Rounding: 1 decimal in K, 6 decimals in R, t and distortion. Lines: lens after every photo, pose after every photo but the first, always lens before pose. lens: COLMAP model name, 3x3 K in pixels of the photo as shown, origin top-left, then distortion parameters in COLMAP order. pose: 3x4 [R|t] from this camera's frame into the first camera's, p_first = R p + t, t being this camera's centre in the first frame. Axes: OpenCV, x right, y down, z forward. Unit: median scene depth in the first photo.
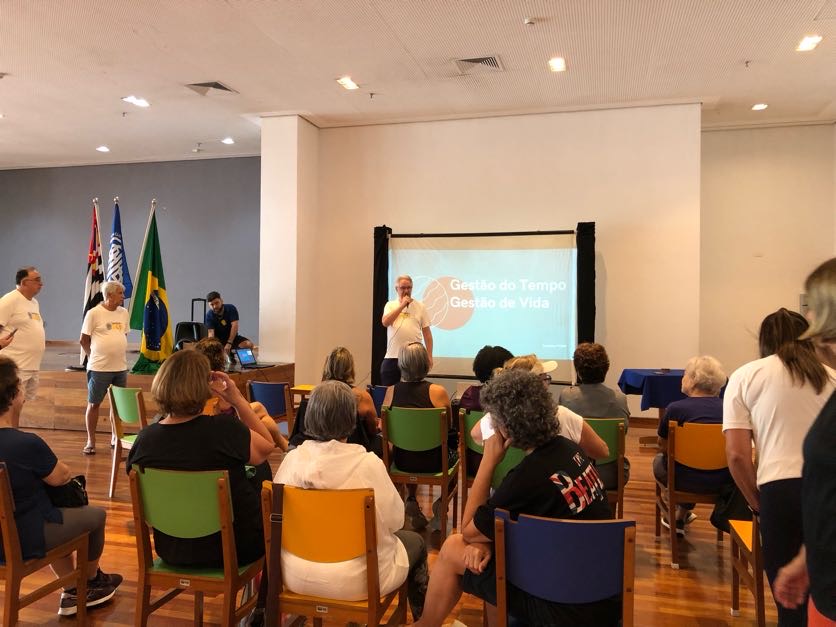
lens RADIAL K [[677.2, 0, 418.3], [0, 677.2, 312.4], [0, 0, 1]] dist [-0.004347, -0.002970]
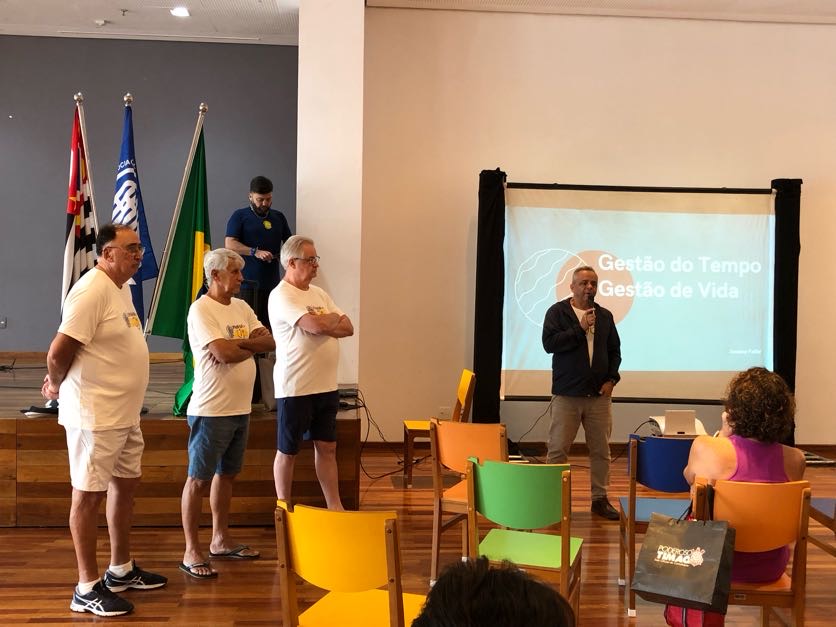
lens RADIAL K [[933.8, 0, 417.9], [0, 933.8, 313.9], [0, 0, 1]] dist [0.001909, 0.000000]
pose [[0.942025, -0.003911, 0.335520, -0.447928], [-0.004794, 0.999673, 0.025111, -0.012615], [-0.335509, -0.025264, 0.941698, 0.194665]]
